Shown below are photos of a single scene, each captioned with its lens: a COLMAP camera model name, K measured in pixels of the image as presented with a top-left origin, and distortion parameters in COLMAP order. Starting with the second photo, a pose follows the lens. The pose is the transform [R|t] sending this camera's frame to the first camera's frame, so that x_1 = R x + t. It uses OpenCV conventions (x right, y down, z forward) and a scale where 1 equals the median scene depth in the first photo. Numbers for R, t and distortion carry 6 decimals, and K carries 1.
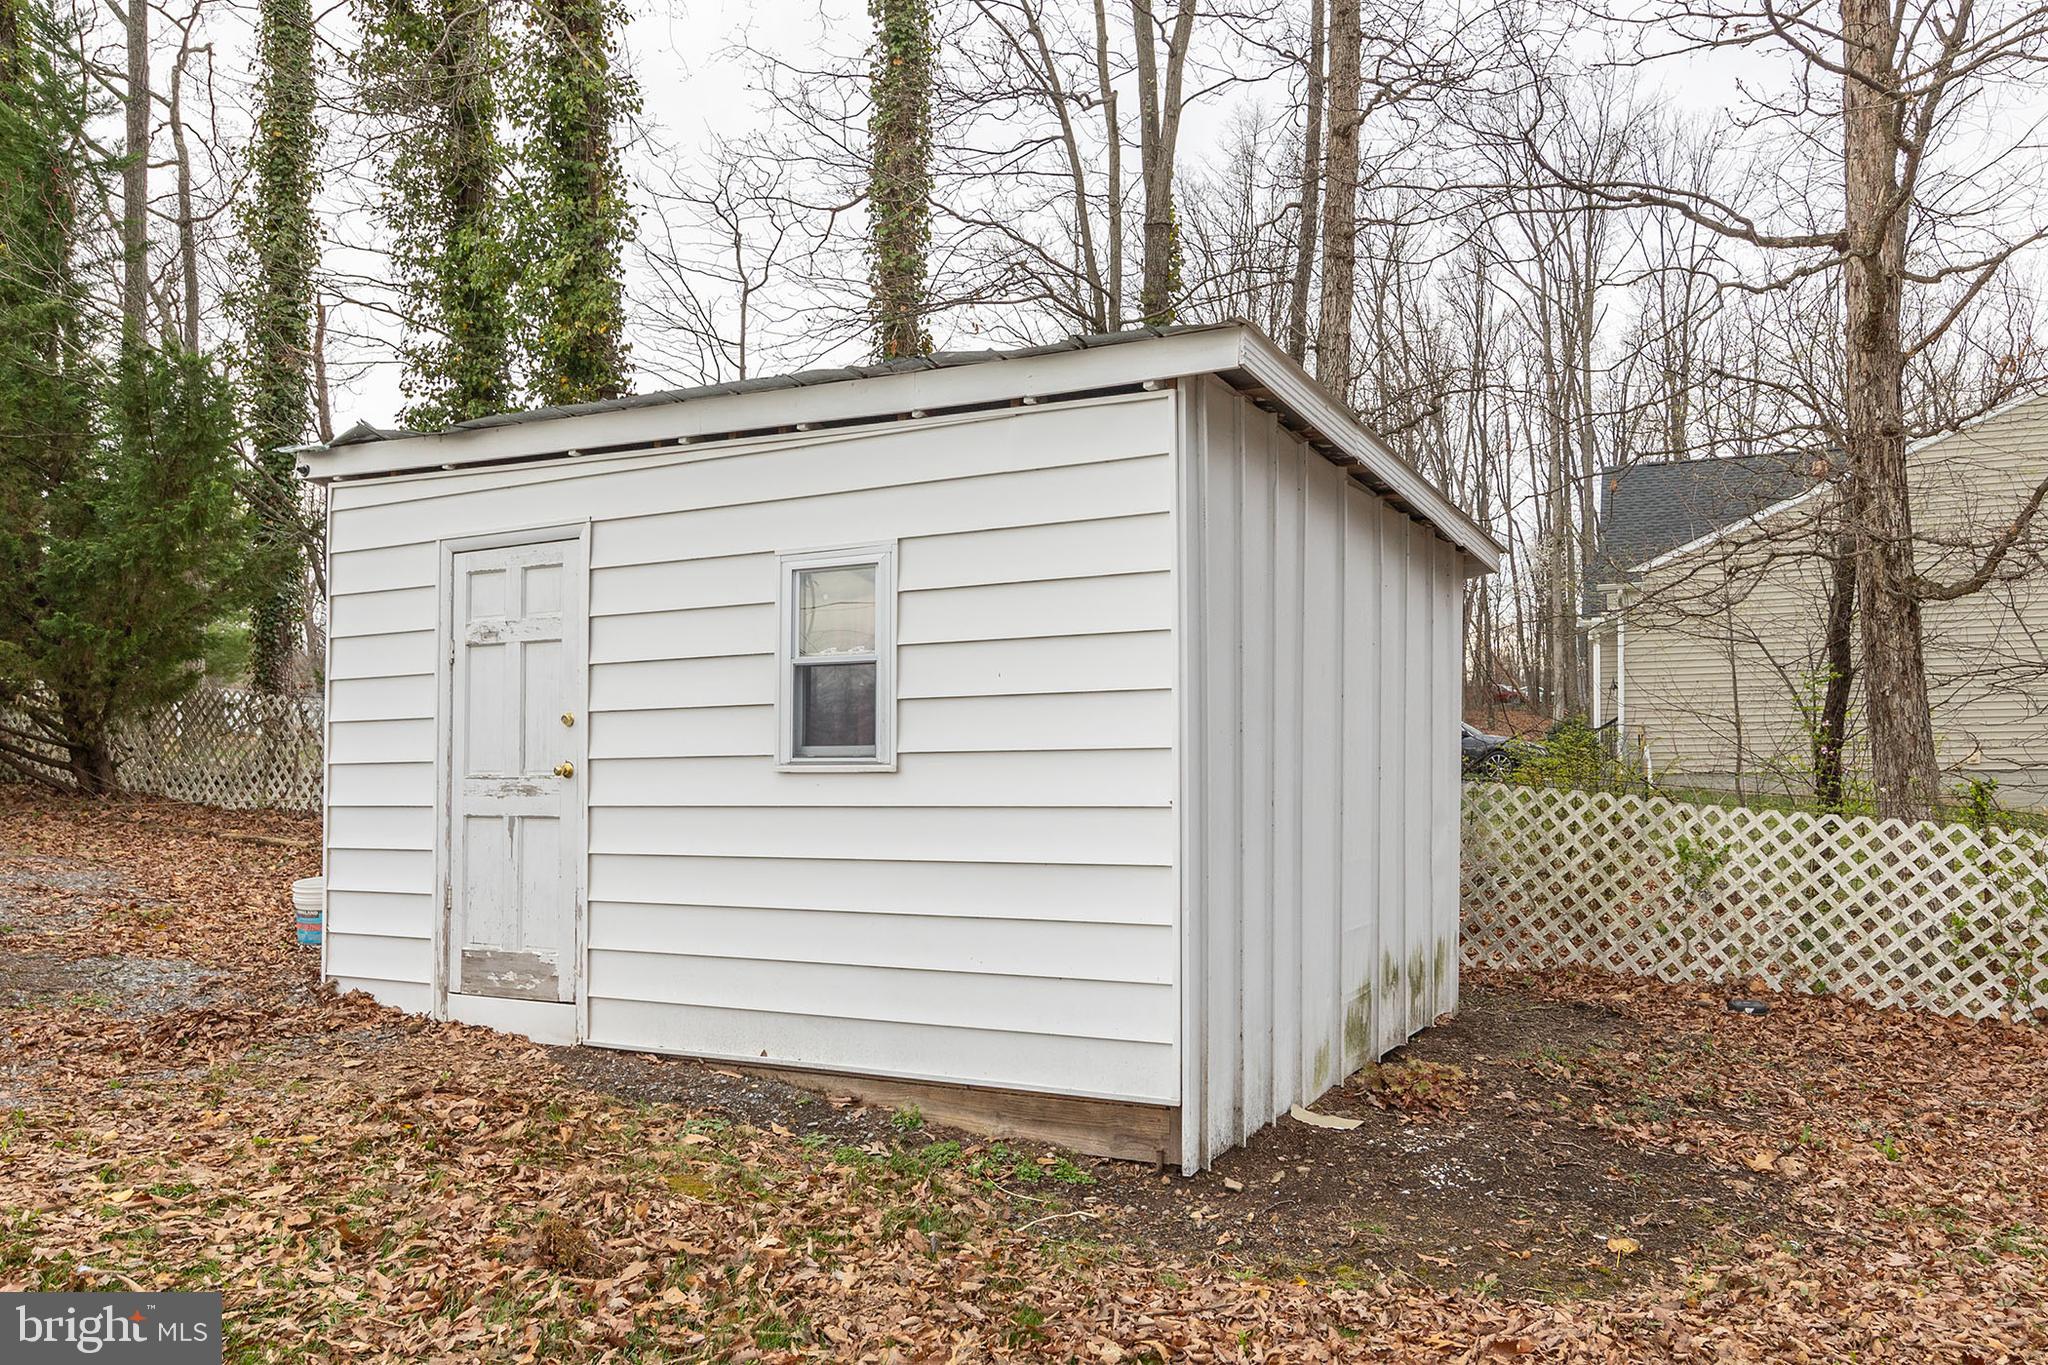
lens RADIAL K [[1173.3, 0, 1016.0], [0, 1173.3, 675.3], [0, 0, 1]] dist [0.005736, 0.001039]
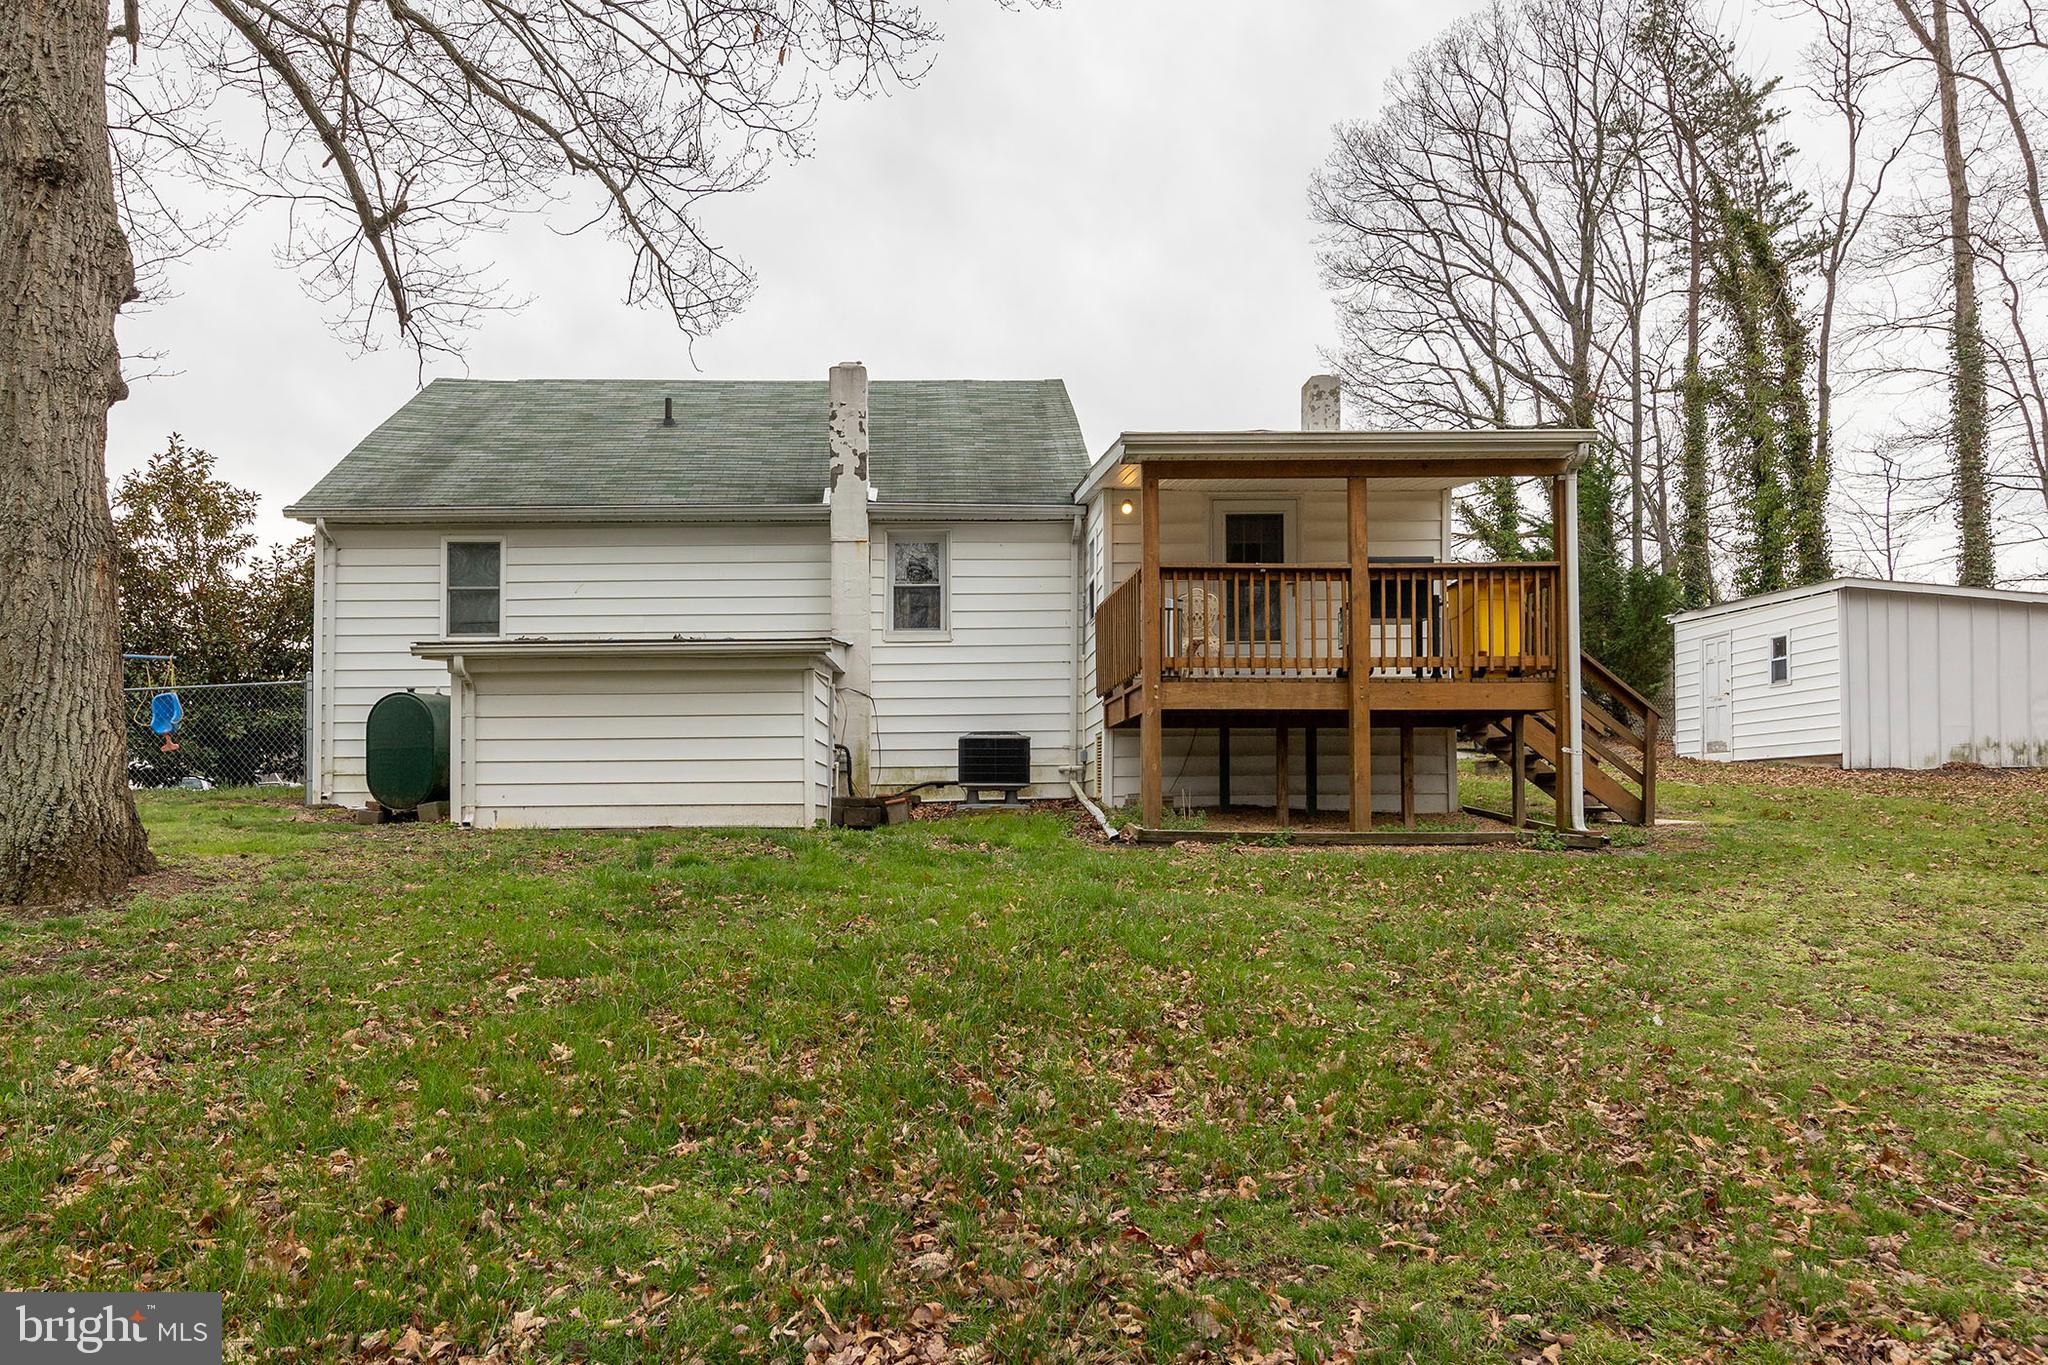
lens RADIAL K [[1178.9, 0, 1025.8], [0, 1178.9, 744.6], [0, 0, 1]] dist [0.031995, 0.000278]
pose [[0.423831, -0.014499, -0.905625, 2.058210], [0.024124, 0.999698, -0.004715, 0.197775], [0.905420, -0.019849, 0.424052, -2.604259]]
